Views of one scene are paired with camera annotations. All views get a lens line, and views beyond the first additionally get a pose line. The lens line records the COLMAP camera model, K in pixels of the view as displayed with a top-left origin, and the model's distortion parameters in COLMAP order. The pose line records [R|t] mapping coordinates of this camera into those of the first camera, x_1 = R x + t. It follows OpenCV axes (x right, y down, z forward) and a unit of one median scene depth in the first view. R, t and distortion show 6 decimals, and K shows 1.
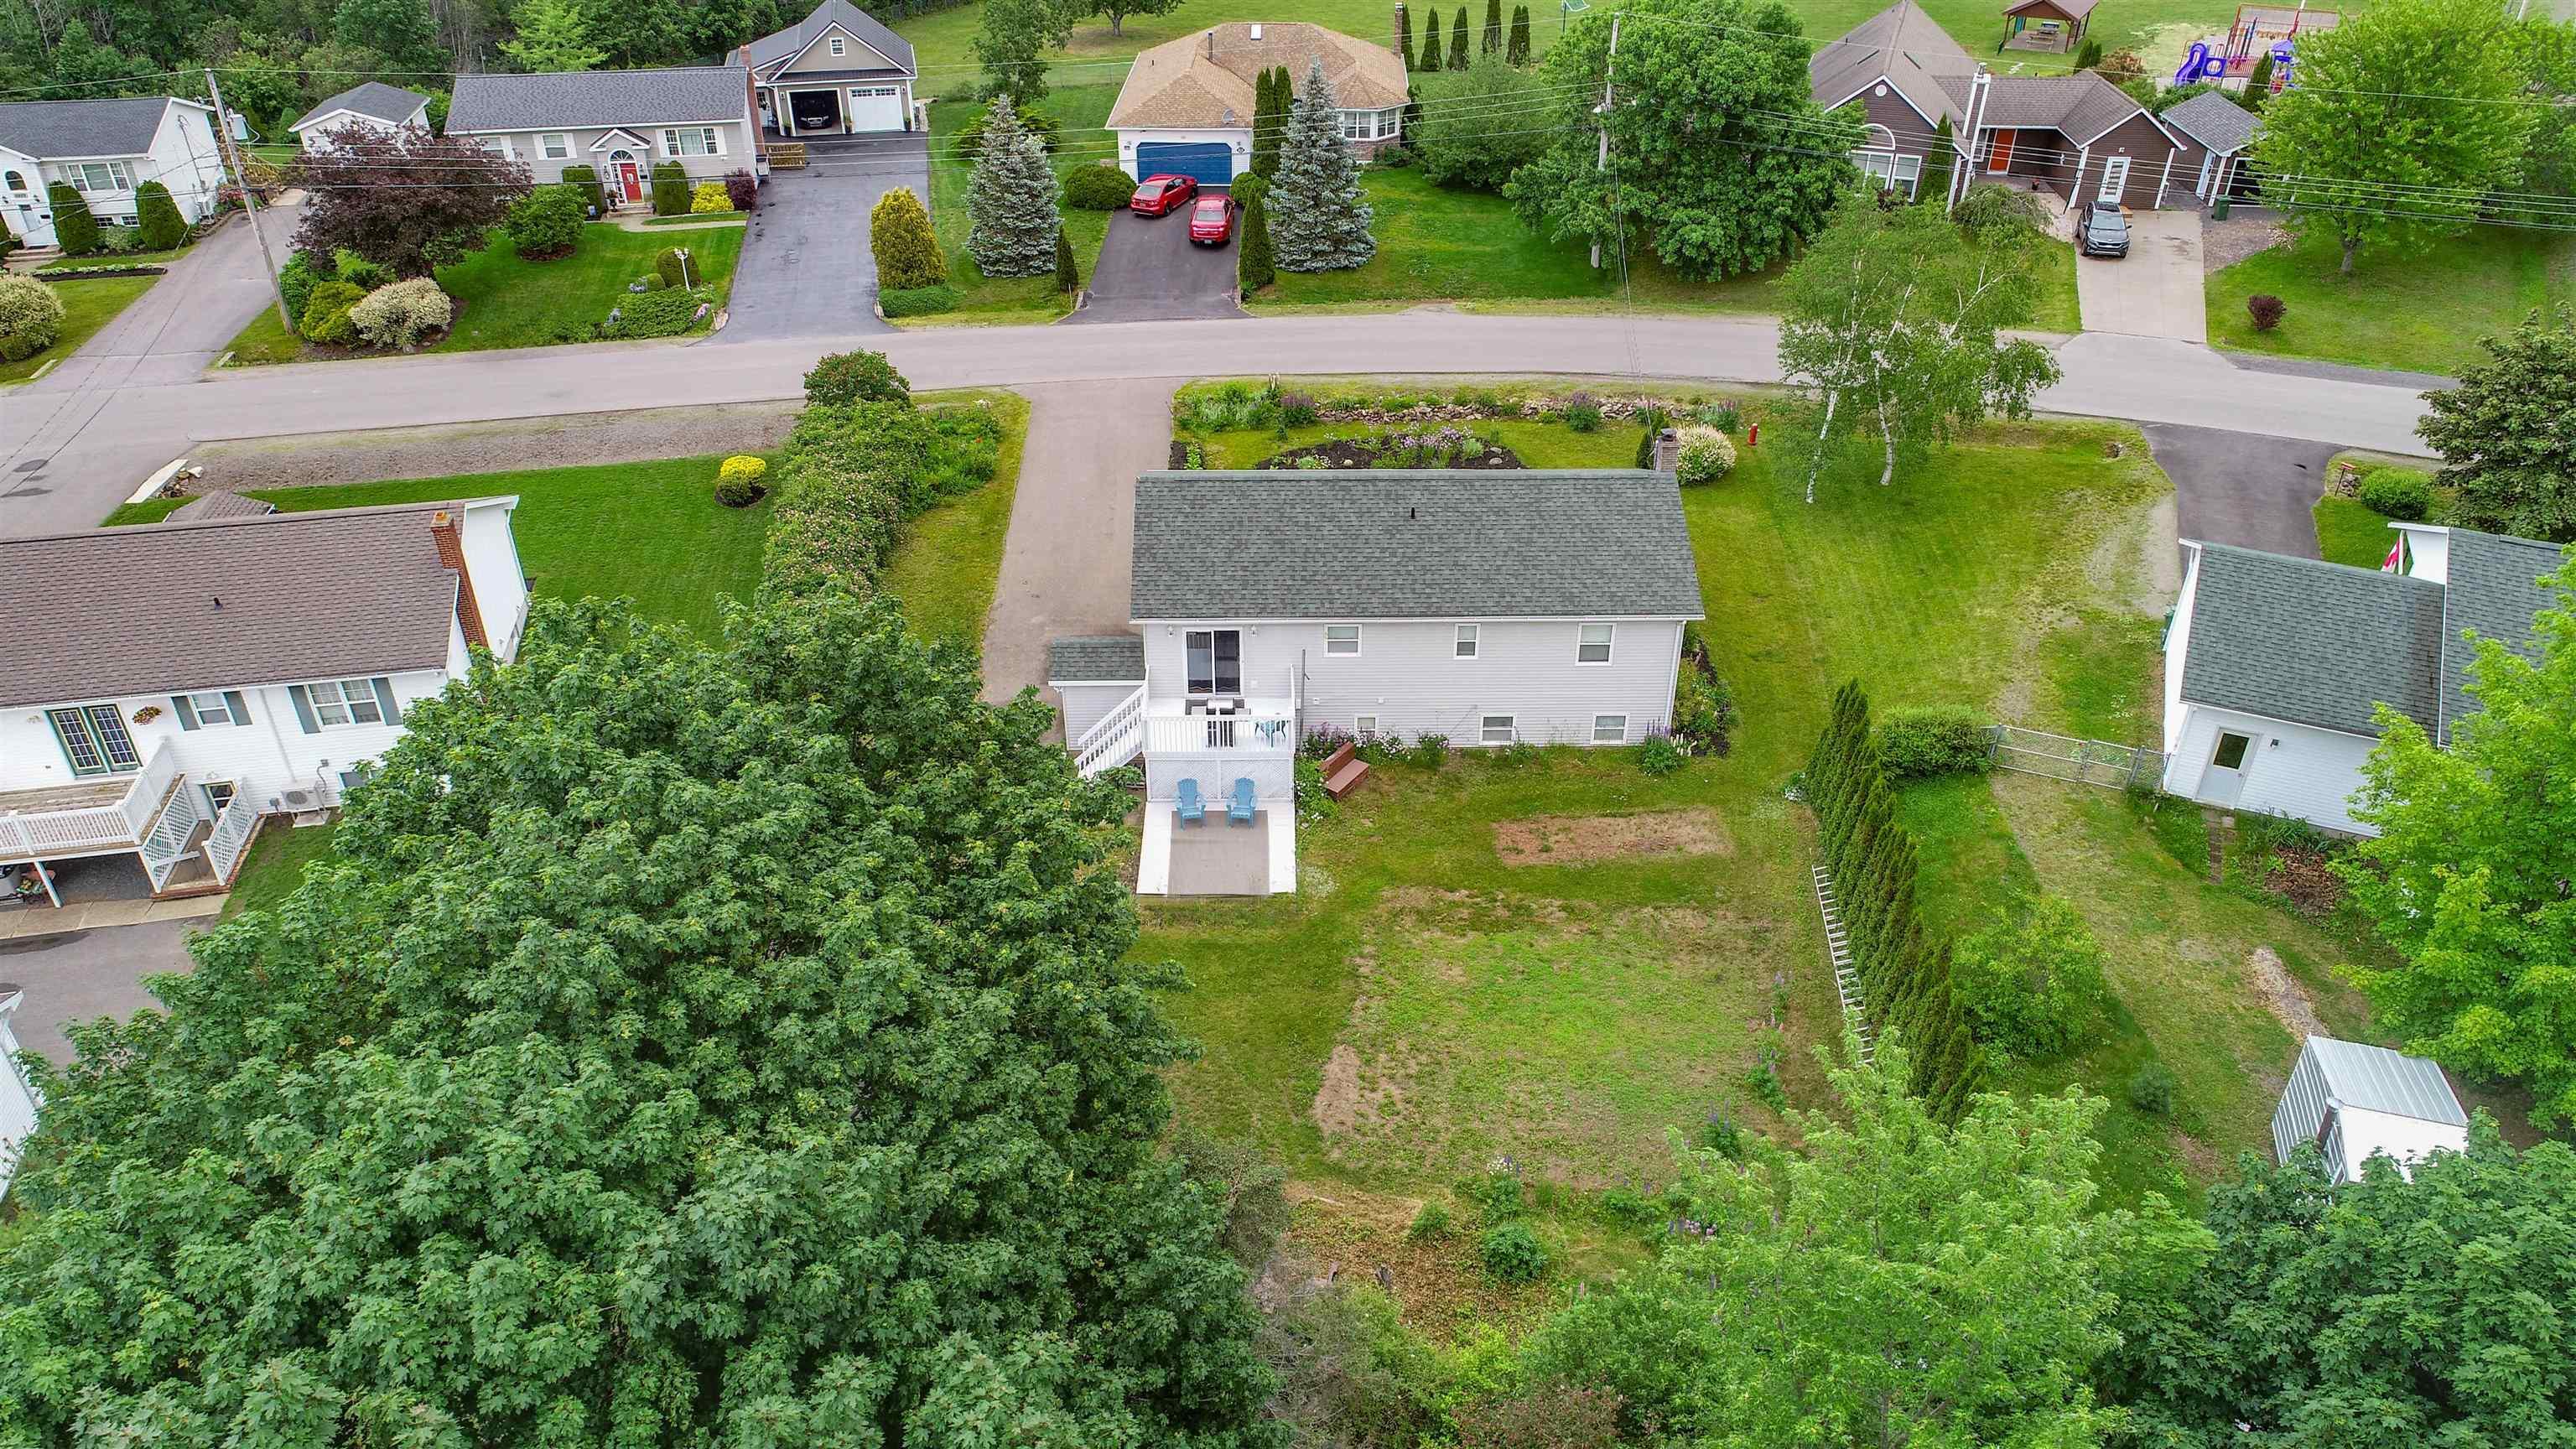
lens RADIAL K [[1723.6, 0, 1288.0], [0, 1723.6, 724.5], [0, 0, 1]] dist [-0.005412, -0.002368]
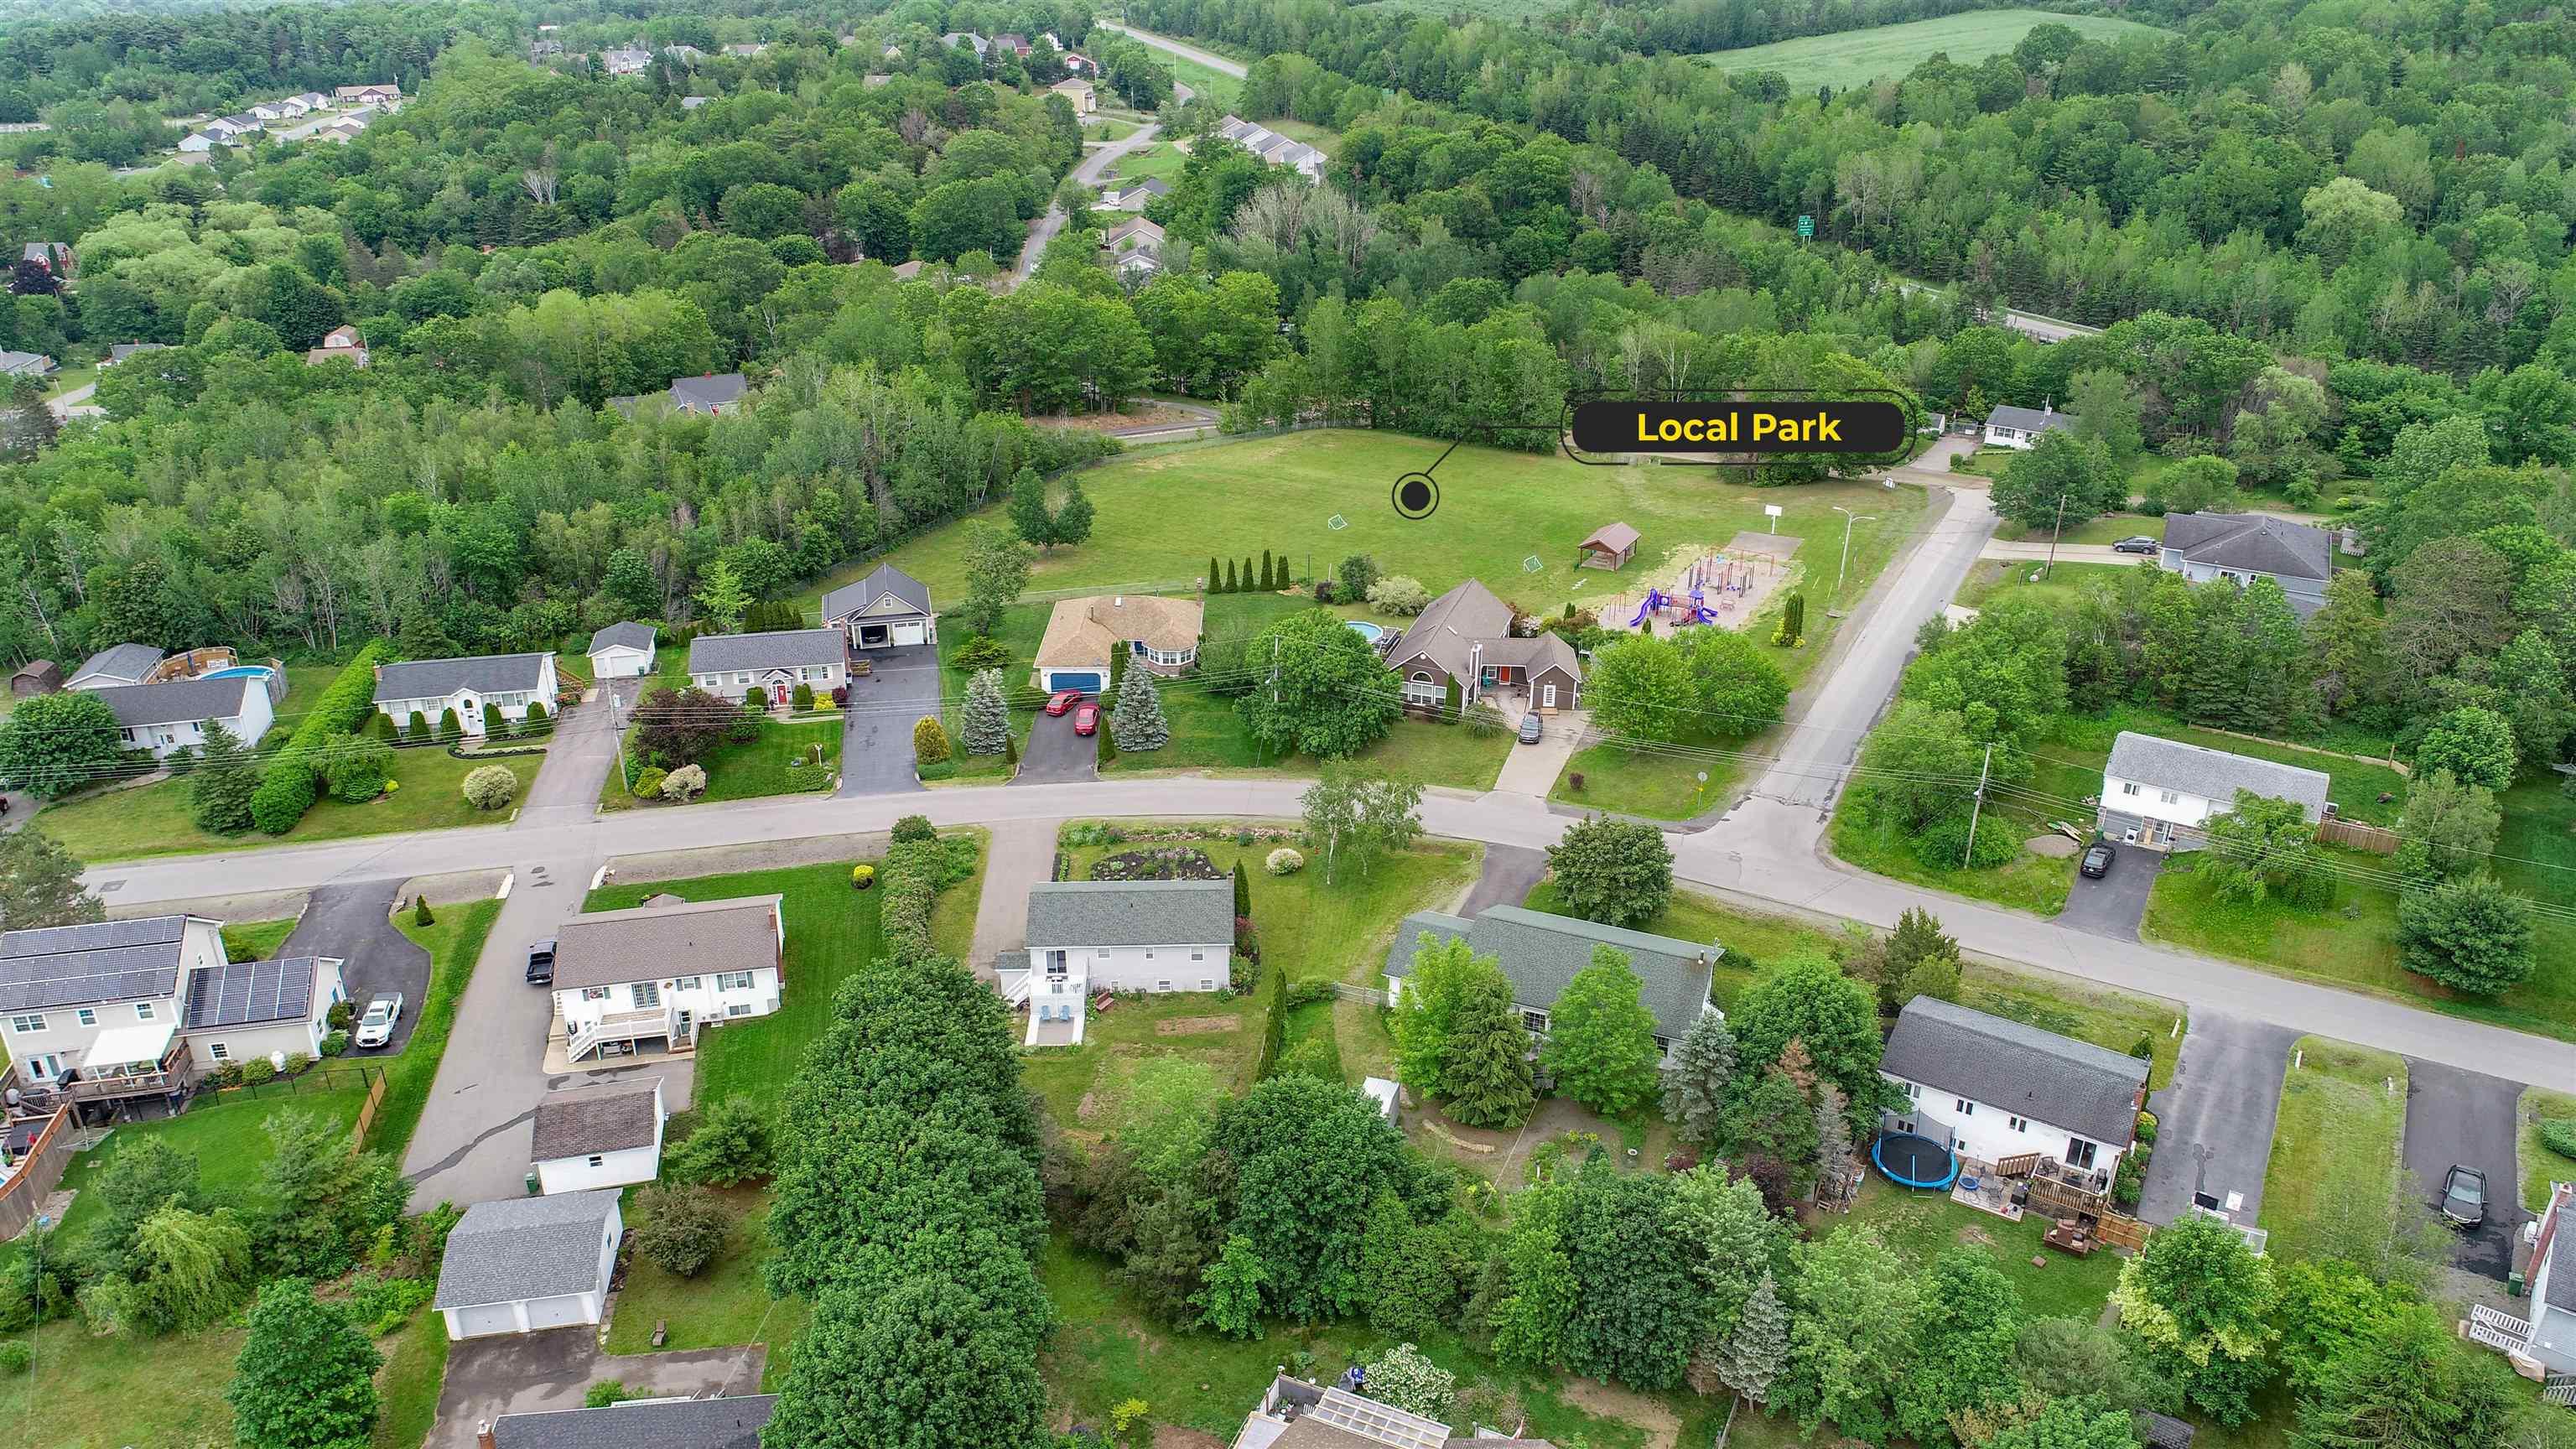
lens RADIAL K [[1723.6, 0, 1288.0], [0, 1723.6, 724.5], [0, 0, 1]] dist [-0.005412, -0.002368]
pose [[0.999764, -0.006482, 0.020717, 0.169537], [0.009349, 0.989900, -0.141458, -0.012050], [-0.019591, 0.141618, 0.989728, -1.107603]]
